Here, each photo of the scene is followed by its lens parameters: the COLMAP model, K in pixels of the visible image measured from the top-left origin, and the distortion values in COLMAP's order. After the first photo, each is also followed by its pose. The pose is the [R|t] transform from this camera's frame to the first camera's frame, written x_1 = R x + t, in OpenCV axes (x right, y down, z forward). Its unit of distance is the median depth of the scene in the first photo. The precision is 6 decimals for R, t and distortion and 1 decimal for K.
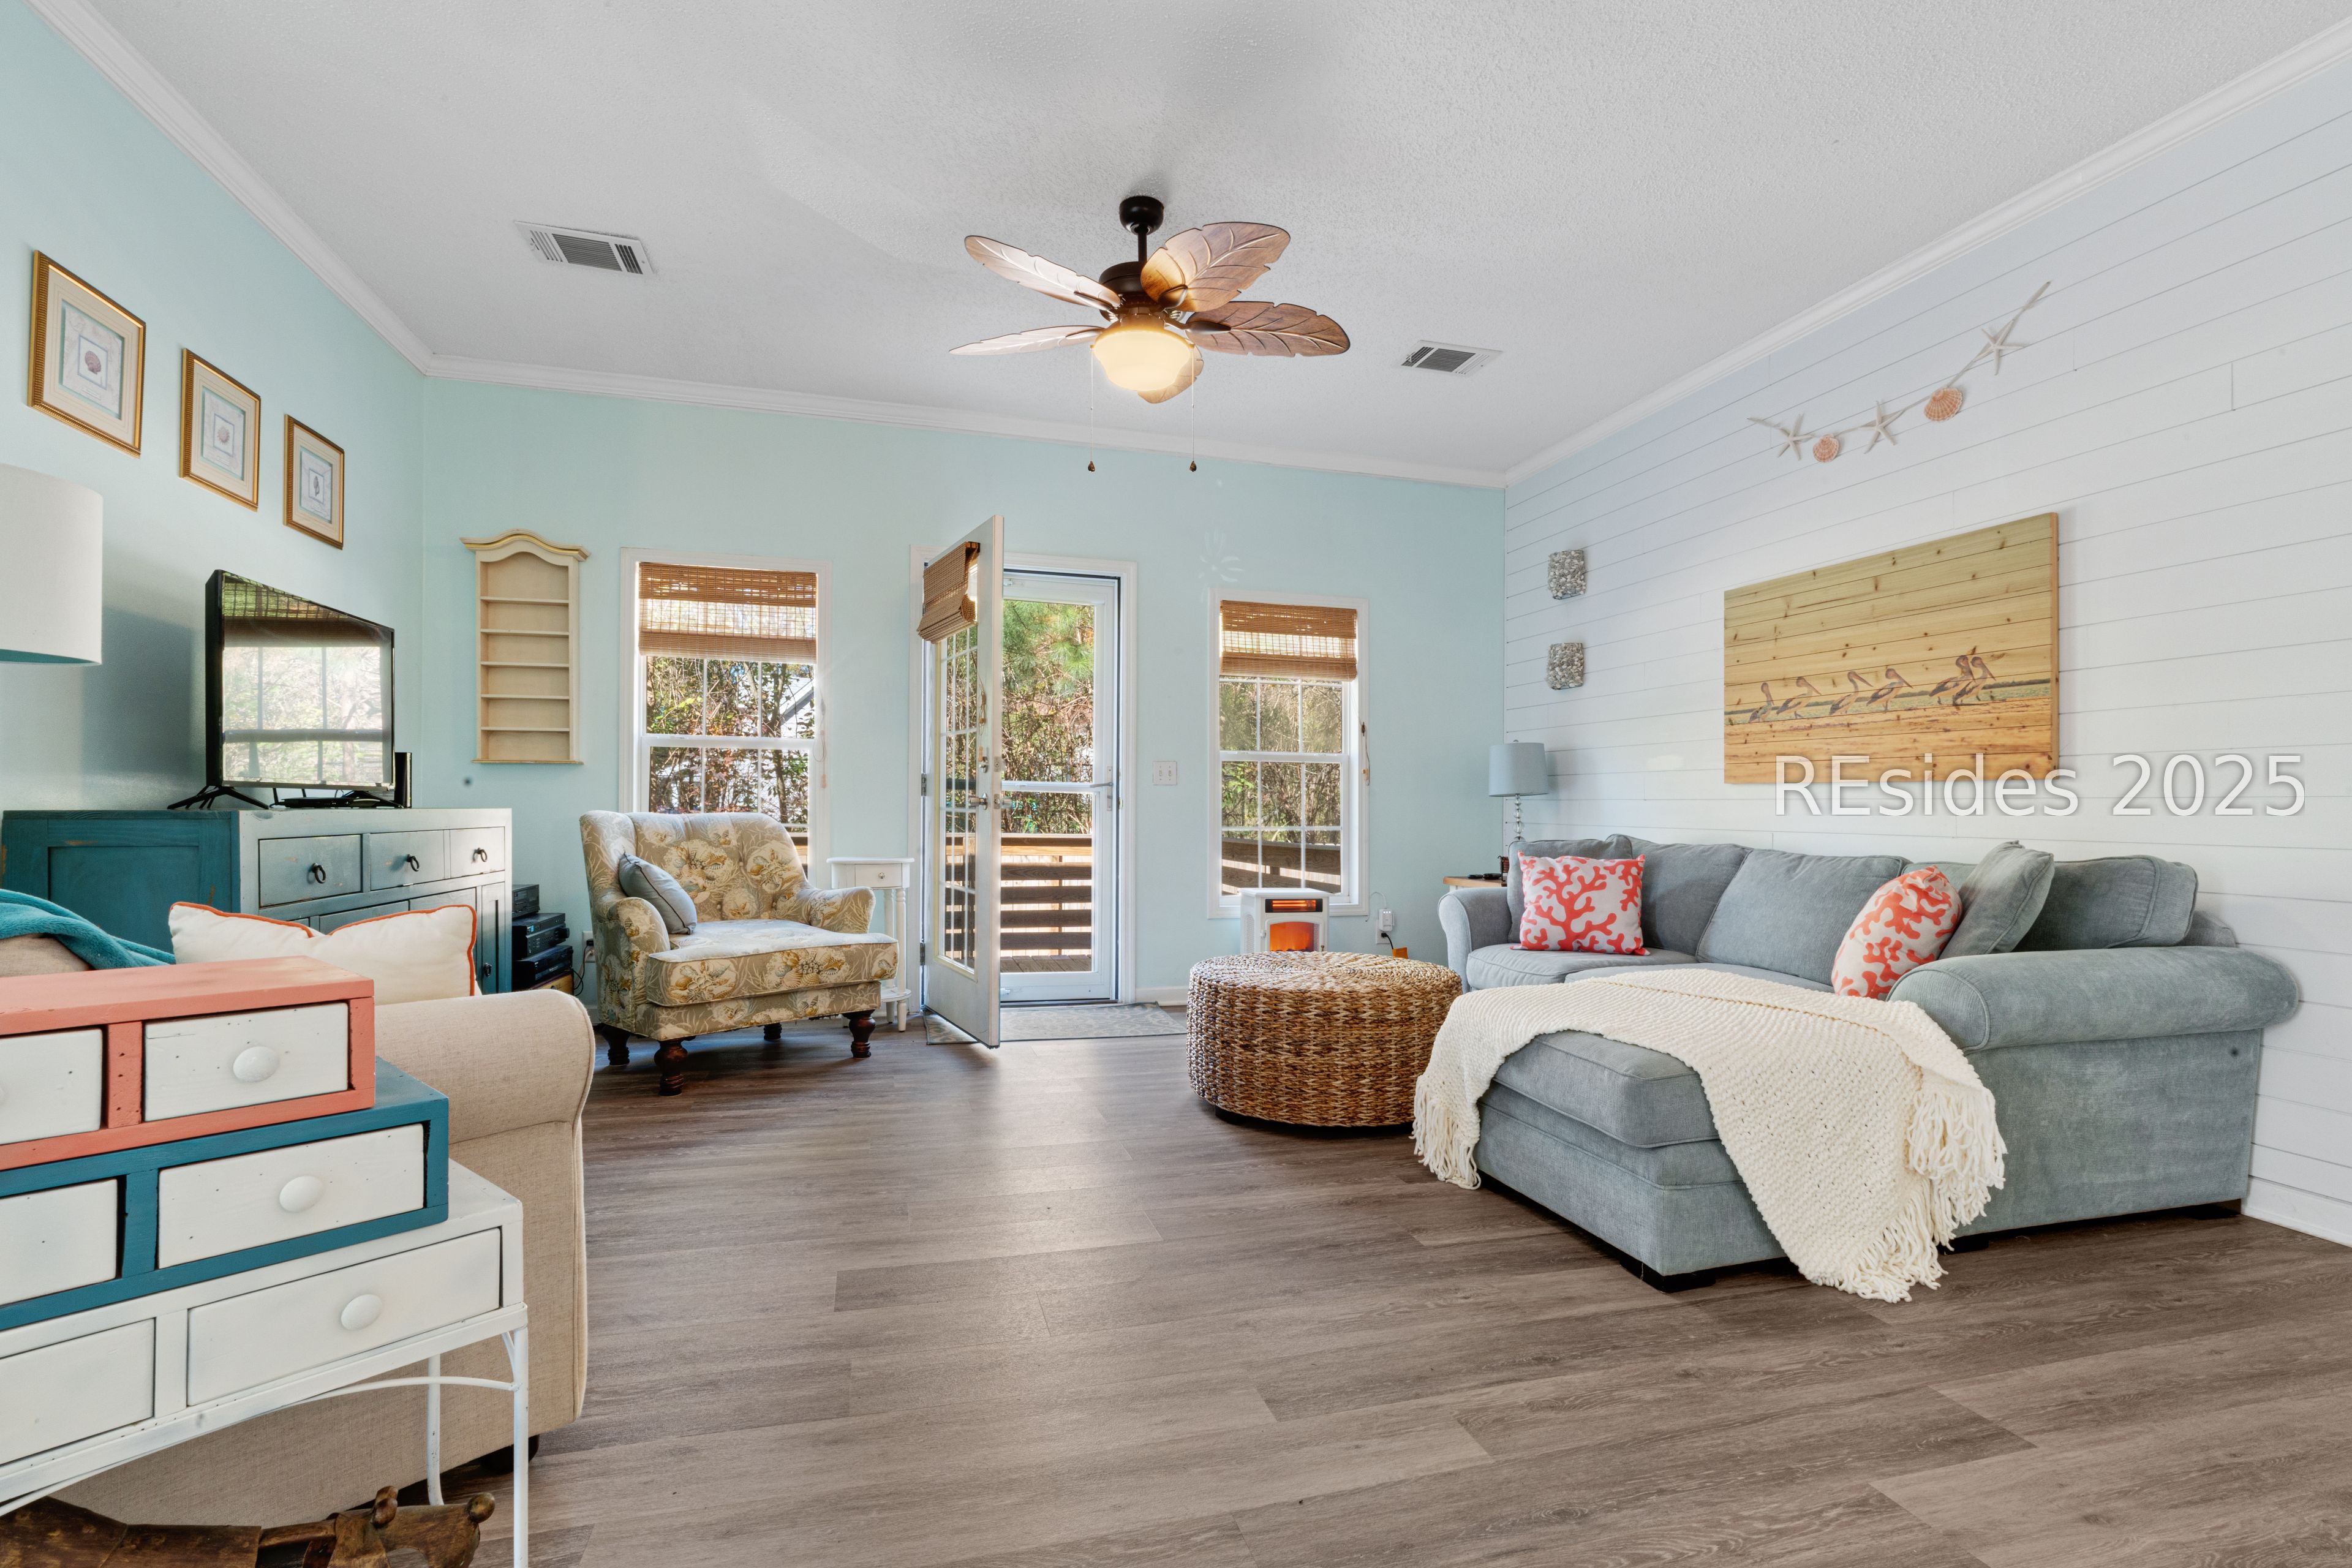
lens RADIAL K [[1083.6, 0, 1178.2], [0, 1083.6, 795.9], [0, 0, 1]] dist [0.000747, 0.000195]
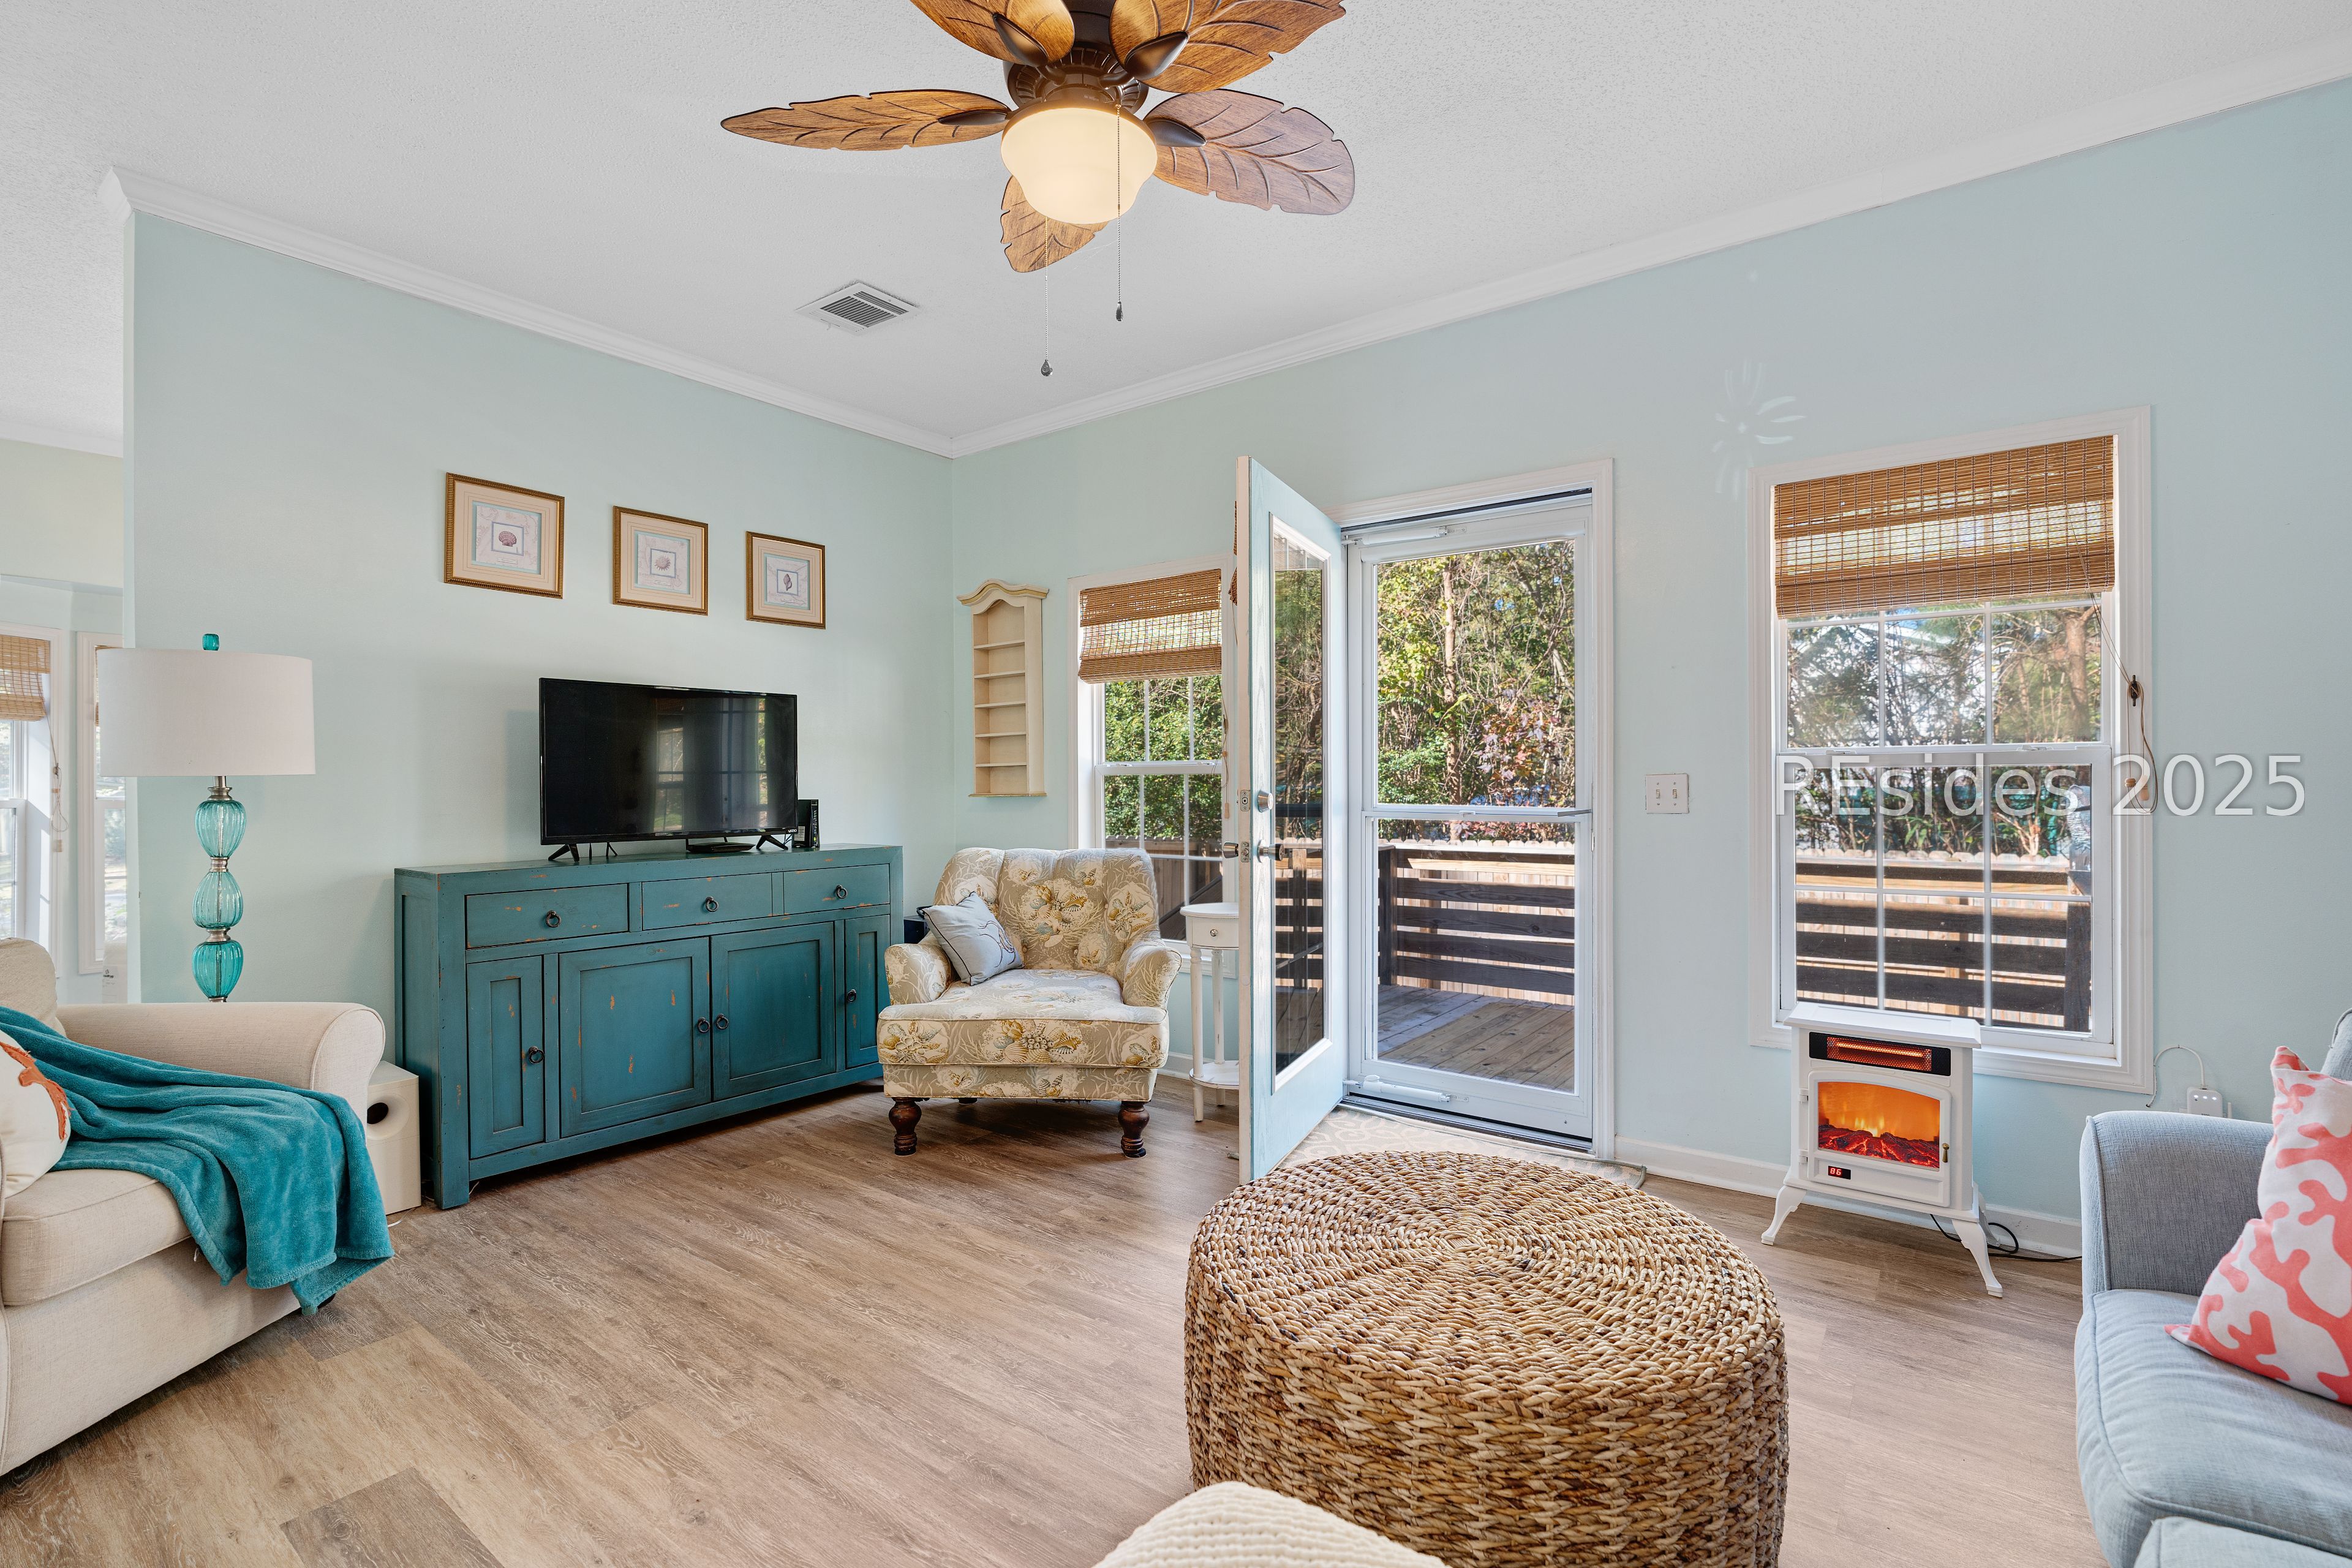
lens RADIAL K [[1083.6, 0, 1182.6], [0, 1083.6, 789.1], [0, 0, 1]] dist [0.000747, 0.000195]
pose [[0.602557, -0.008342, -0.798032, 0.417859], [0.022495, 0.999726, 0.006534, -0.046269], [0.797759, -0.021888, 0.602579, 0.567847]]
